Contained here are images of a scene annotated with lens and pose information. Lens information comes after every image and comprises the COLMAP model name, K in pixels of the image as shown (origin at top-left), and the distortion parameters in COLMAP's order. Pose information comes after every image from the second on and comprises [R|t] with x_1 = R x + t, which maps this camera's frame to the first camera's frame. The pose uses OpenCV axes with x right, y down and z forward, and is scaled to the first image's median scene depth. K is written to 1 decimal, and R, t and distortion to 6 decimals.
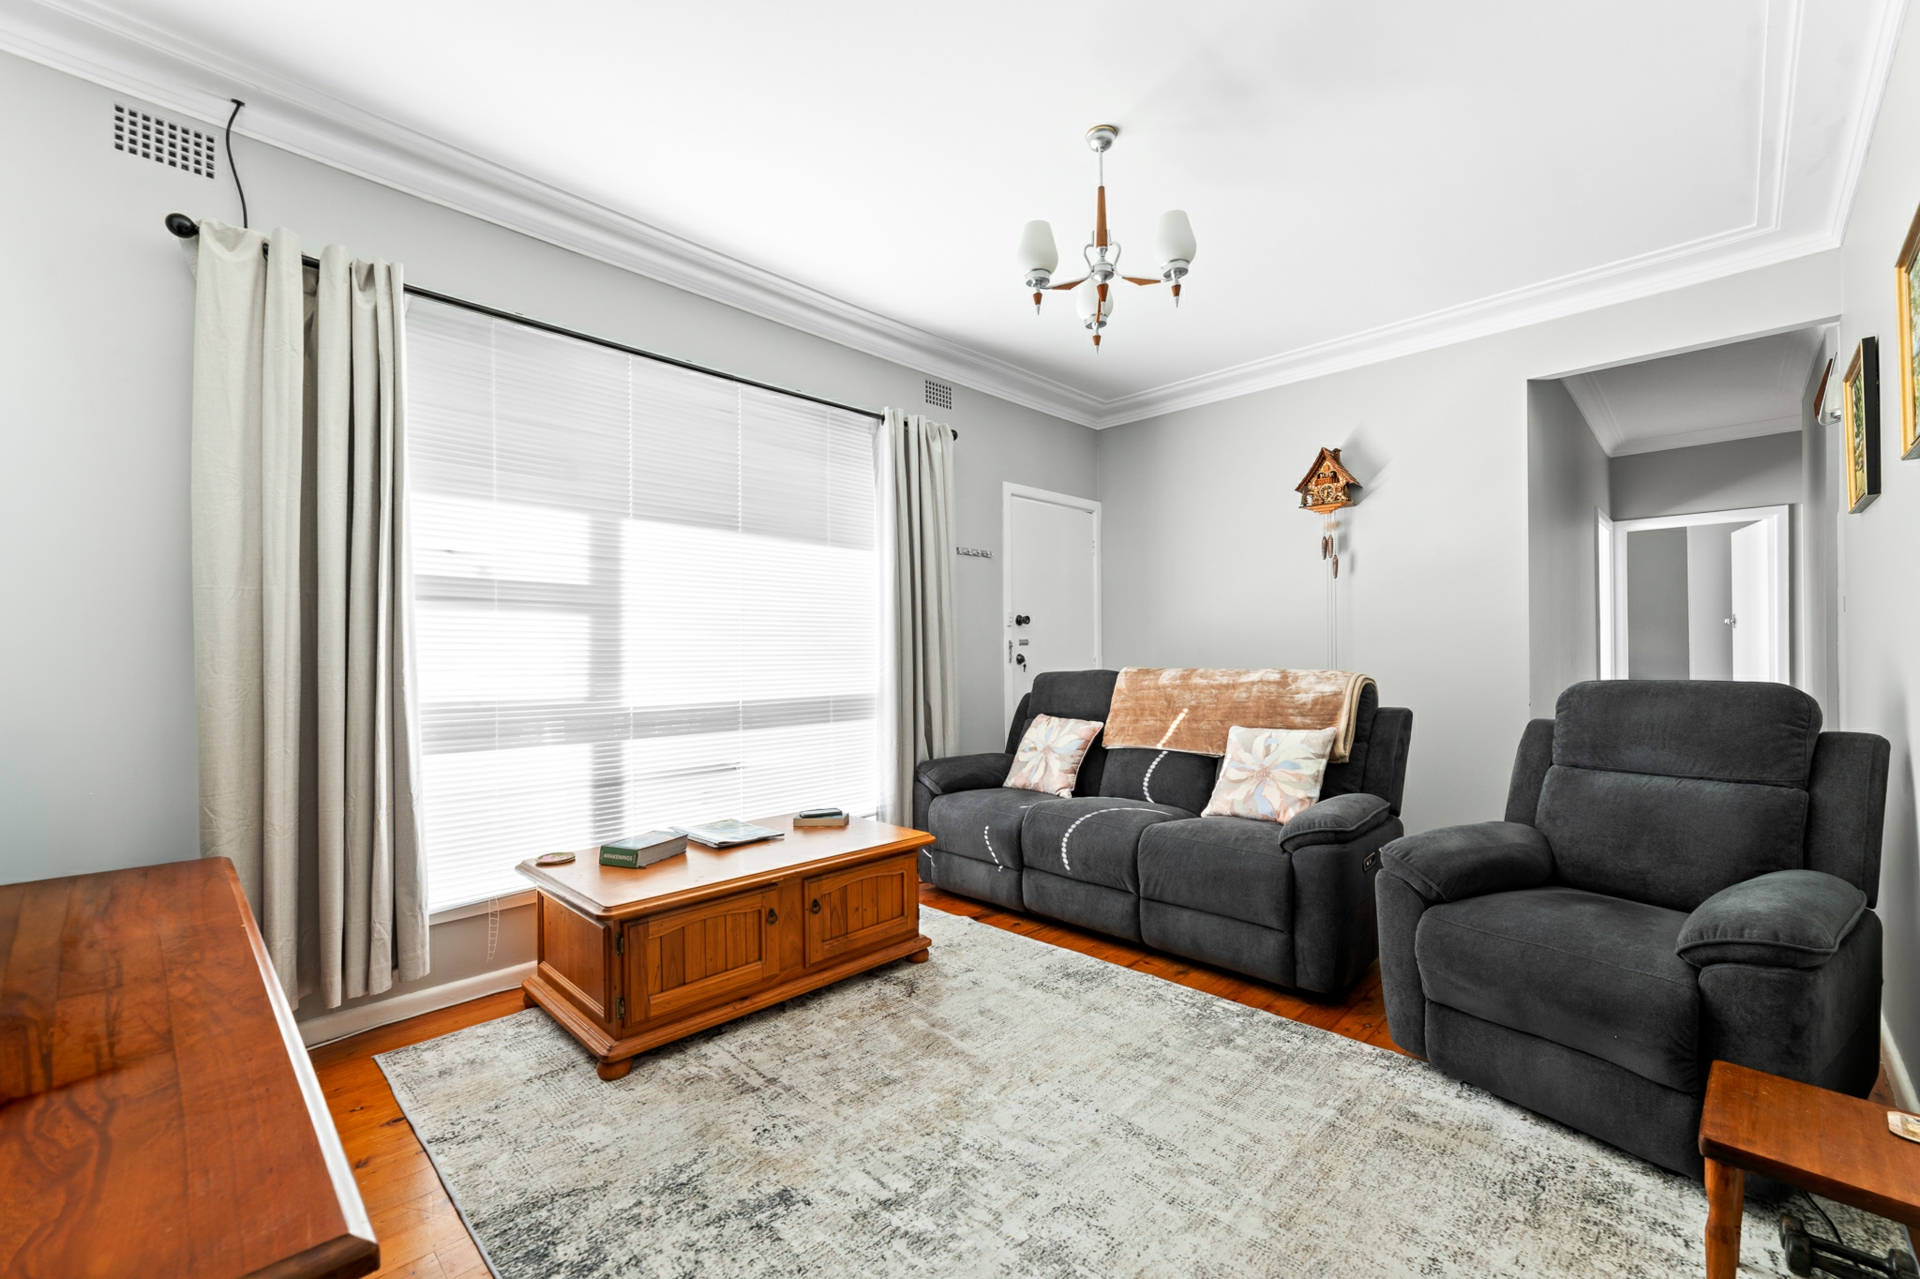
lens RADIAL K [[793.0, 0, 952.9], [0, 793.0, 645.7], [0, 0, 1]] dist [-0.001629, 0.000169]
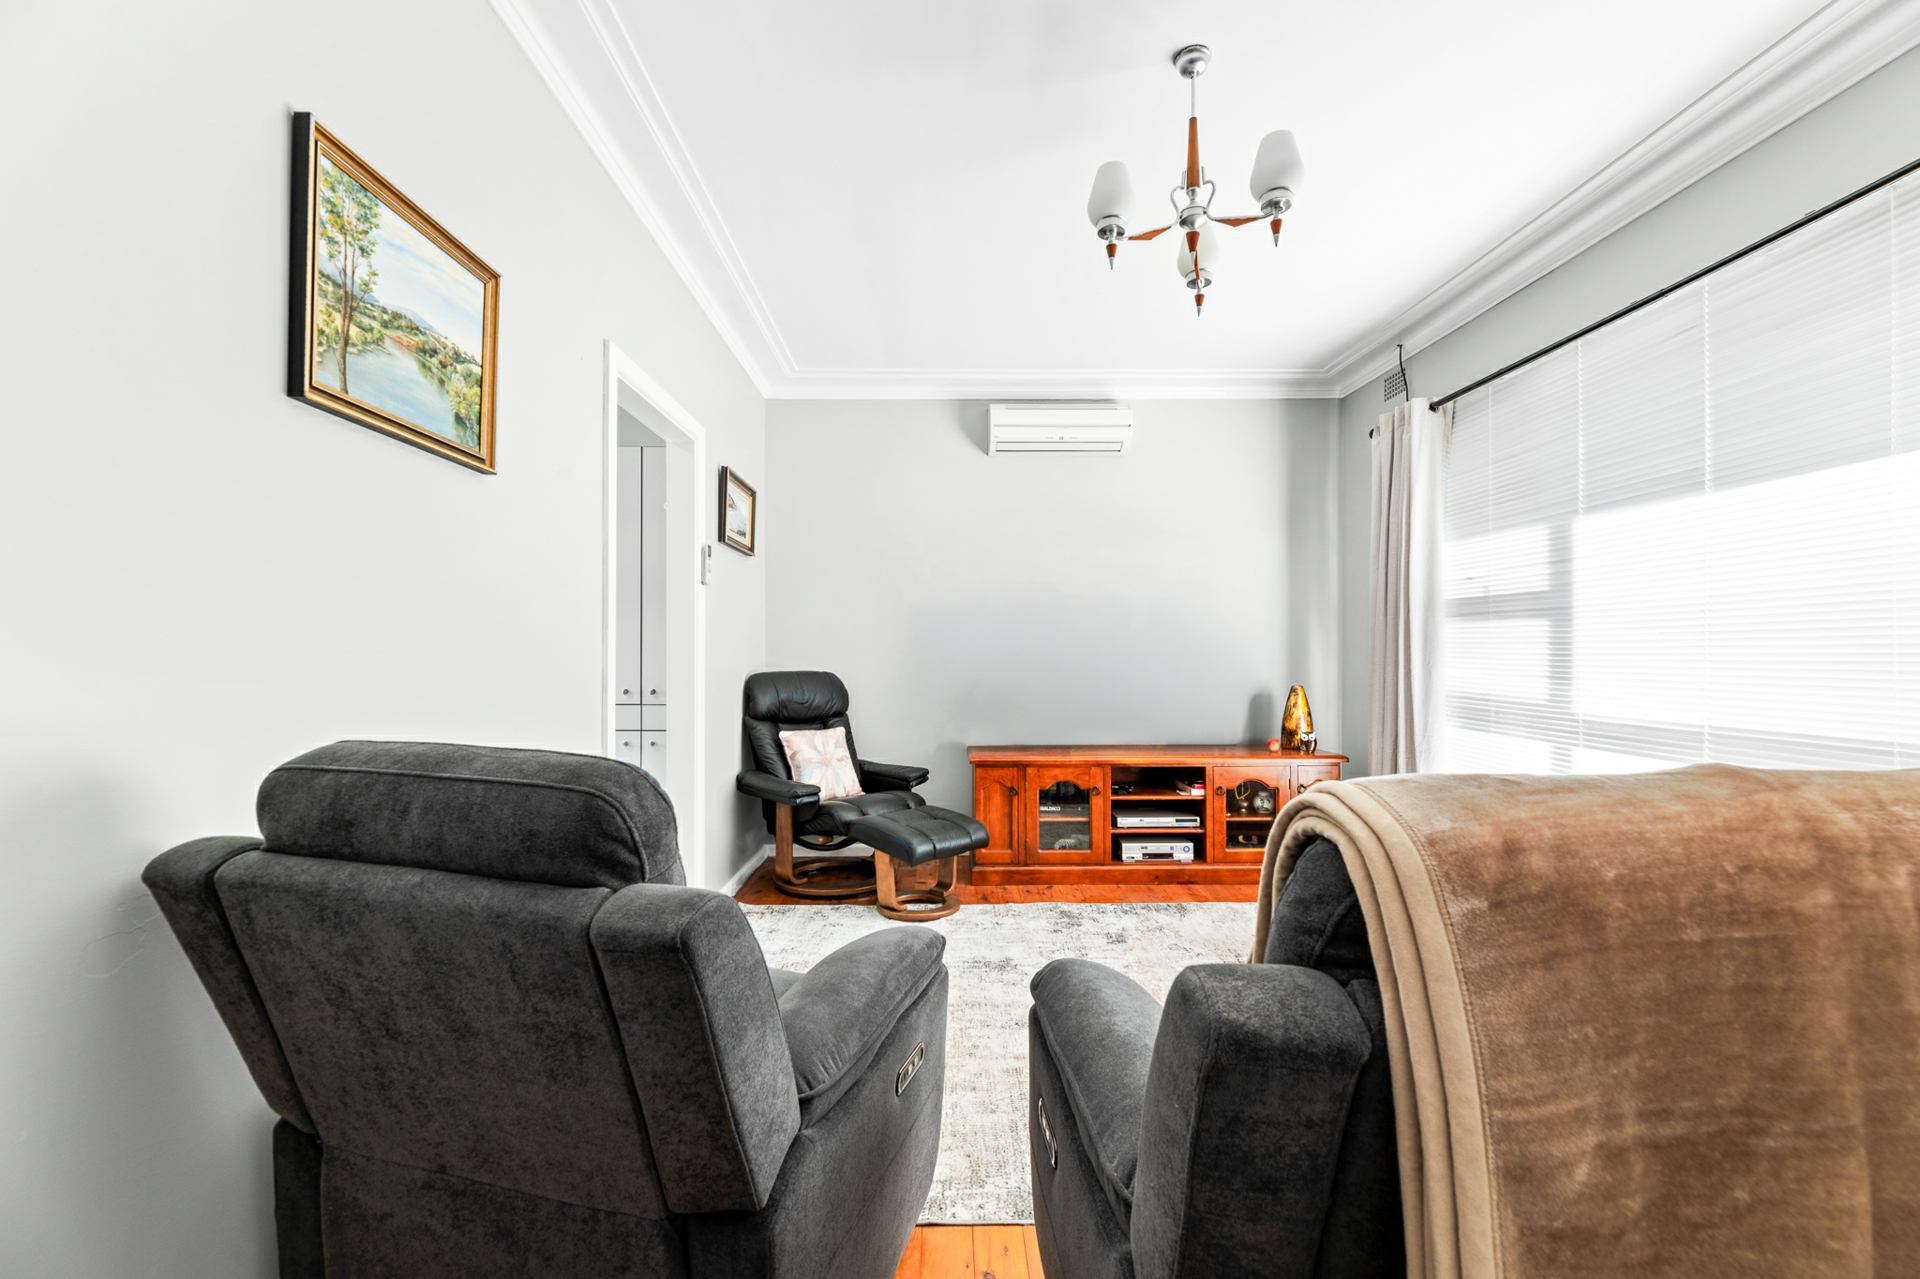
lens RADIAL K [[793.0, 0, 960.2], [0, 793.0, 642.9], [0, 0, 1]] dist [-0.001629, 0.000169]
pose [[-0.695559, -0.000214, -0.718469, 0.820370], [0.013337, 0.999824, -0.013209, -0.004813], [0.718345, -0.018770, -0.695434, 1.177851]]
